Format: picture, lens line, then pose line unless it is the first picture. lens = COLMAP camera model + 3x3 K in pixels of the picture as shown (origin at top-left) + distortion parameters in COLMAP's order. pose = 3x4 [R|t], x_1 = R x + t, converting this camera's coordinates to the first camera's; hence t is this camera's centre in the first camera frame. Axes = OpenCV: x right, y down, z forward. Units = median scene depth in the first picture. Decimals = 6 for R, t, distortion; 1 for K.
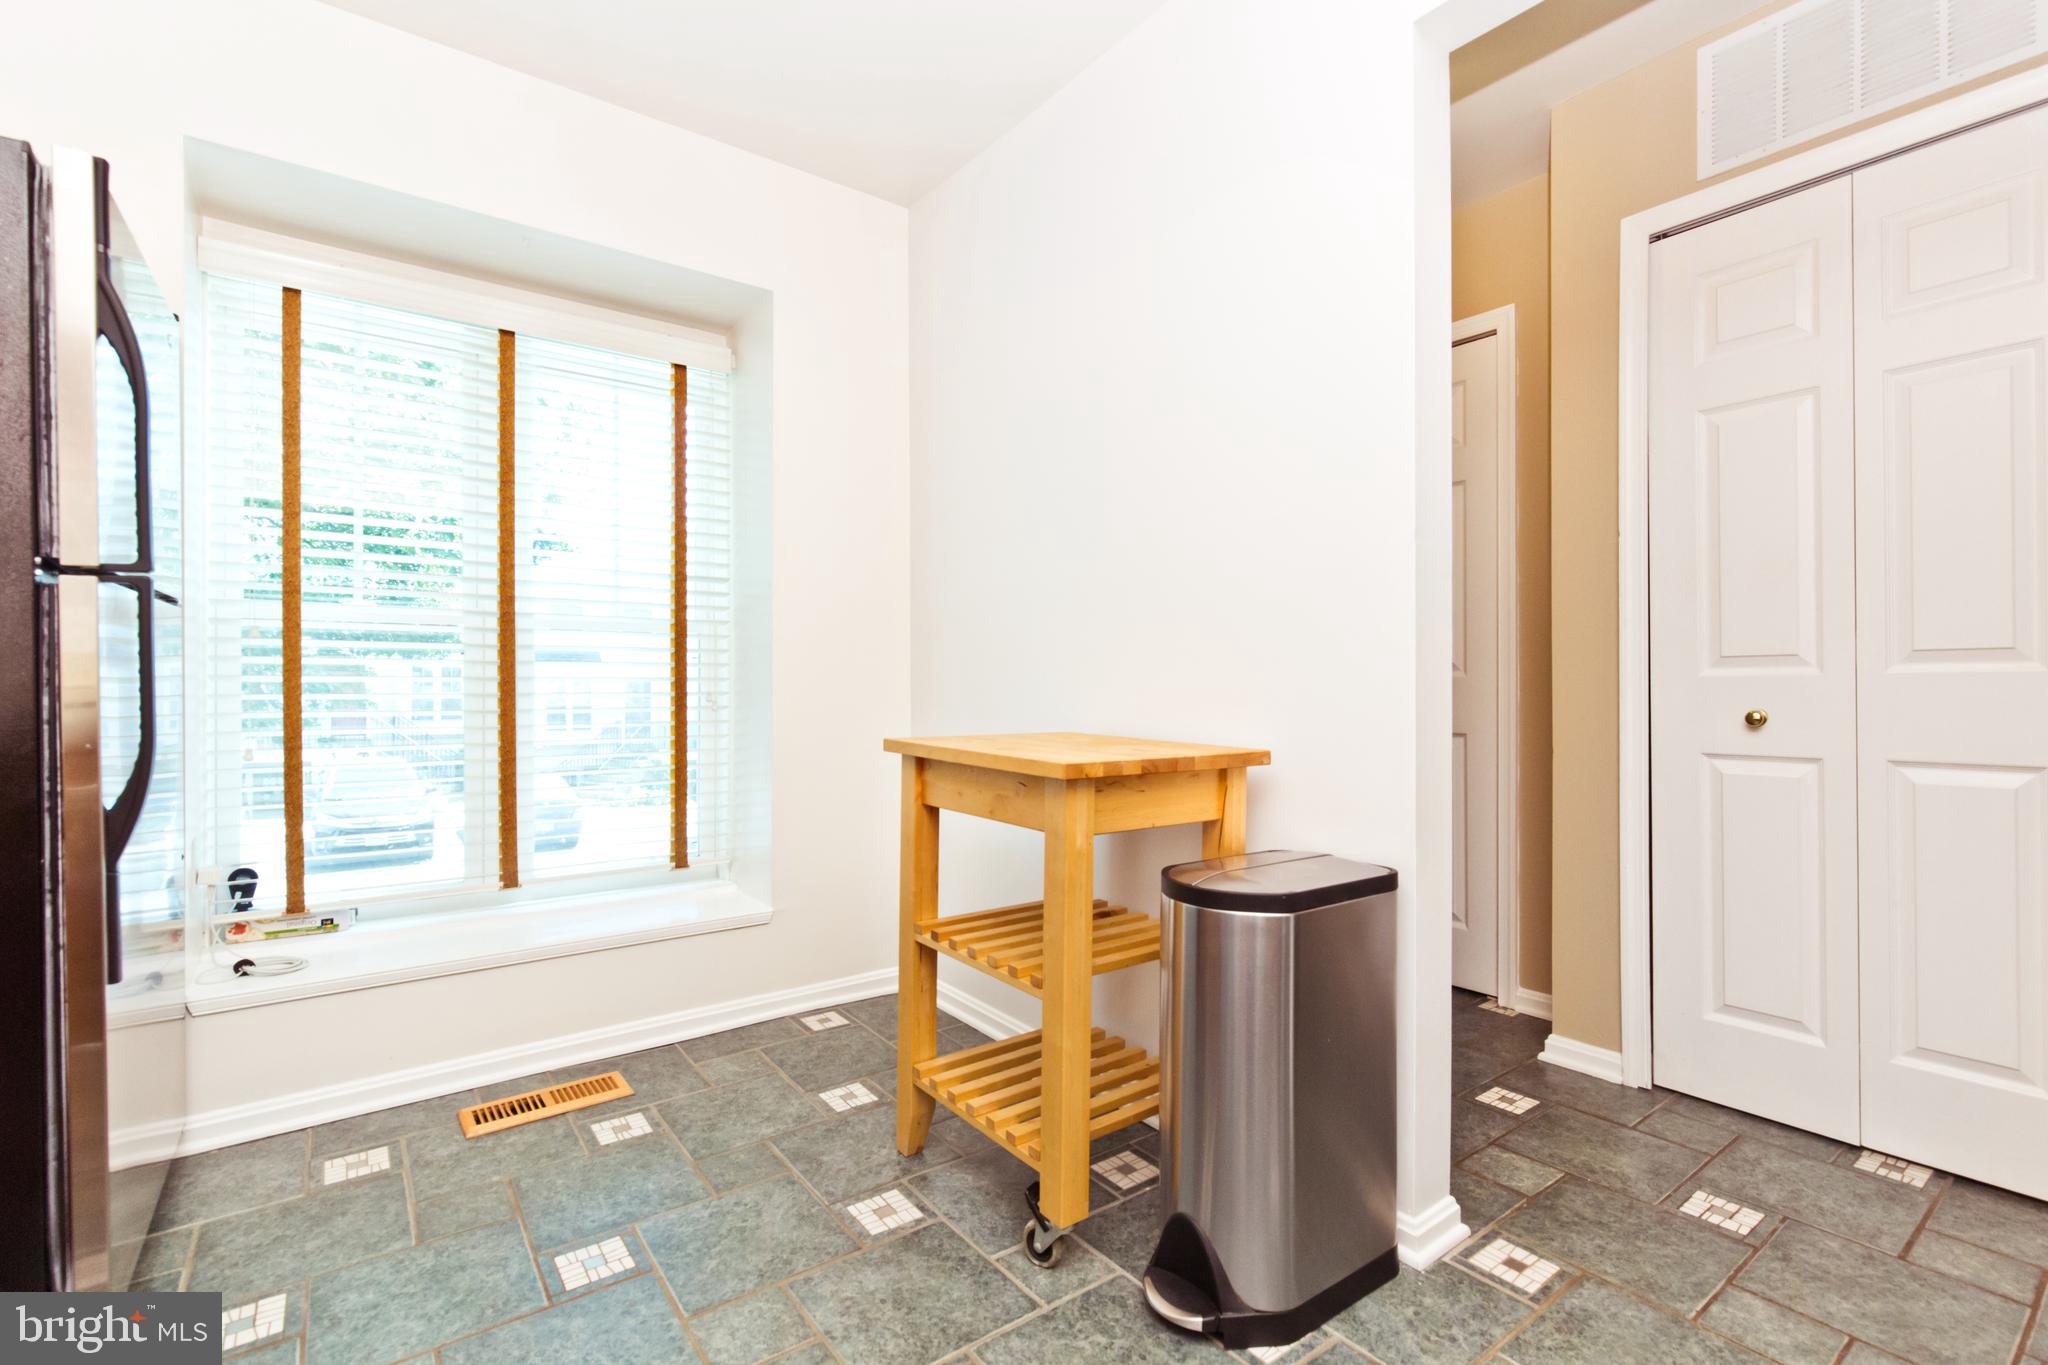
lens RADIAL K [[943.6, 0, 1056.8], [0, 943.6, 682.0], [0, 0, 1]] dist [0.001387, -0.000327]
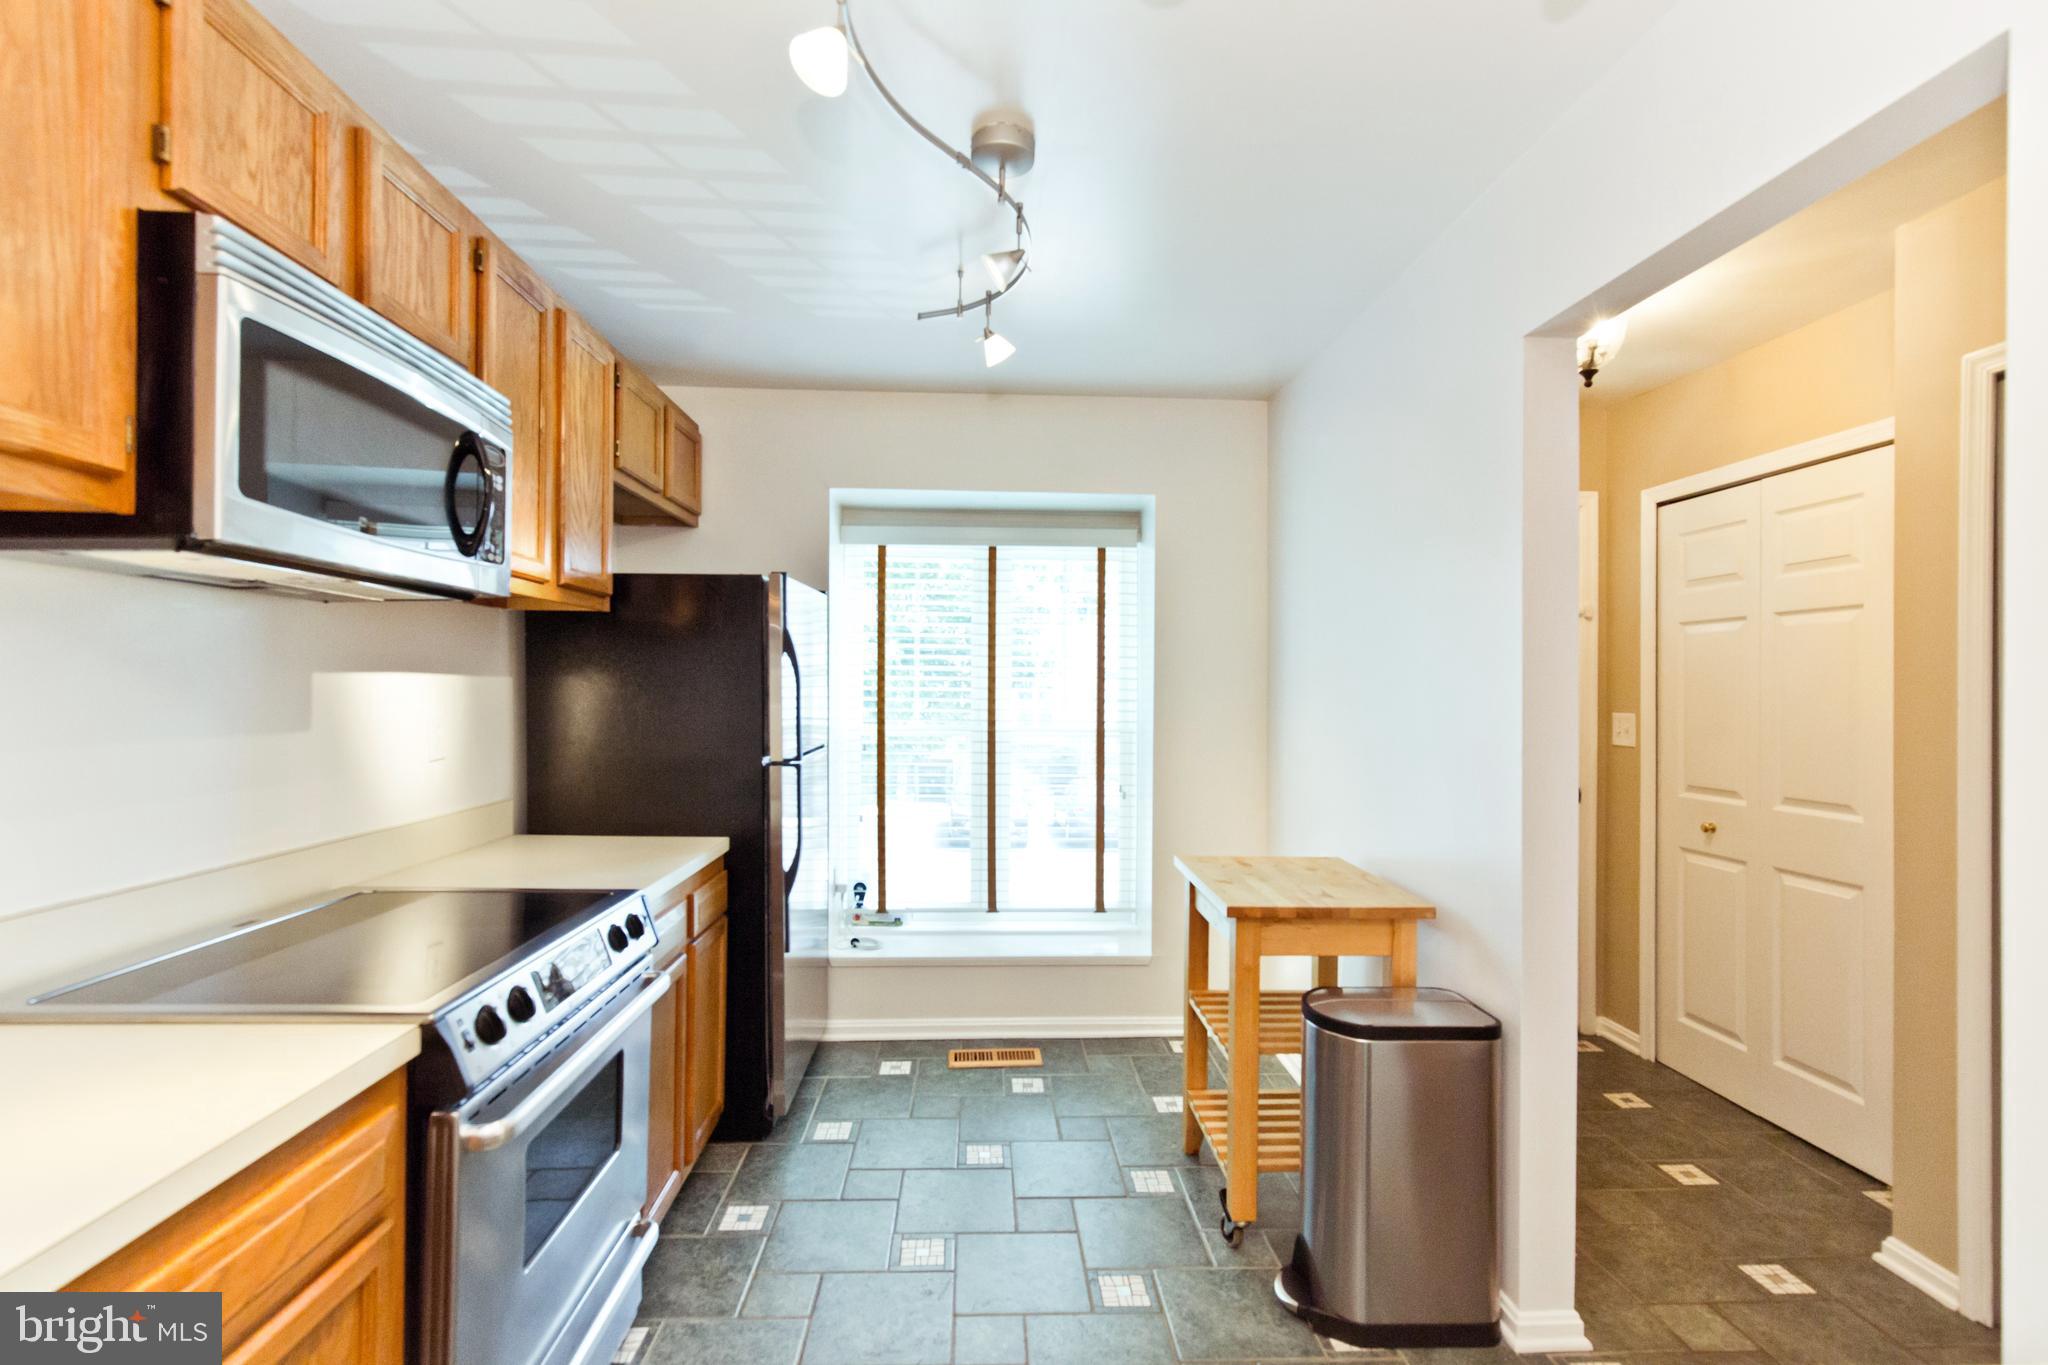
lens RADIAL K [[954.3, 0, 1004.2], [0, 954.3, 694.8], [0, 0, 1]] dist [-0.000237, 0.000056]
pose [[0.812093, 0.007768, -0.583477, 0.444799], [-0.007820, 0.999966, 0.002428, -0.184122], [0.583476, 0.002591, 0.812126, -0.318742]]
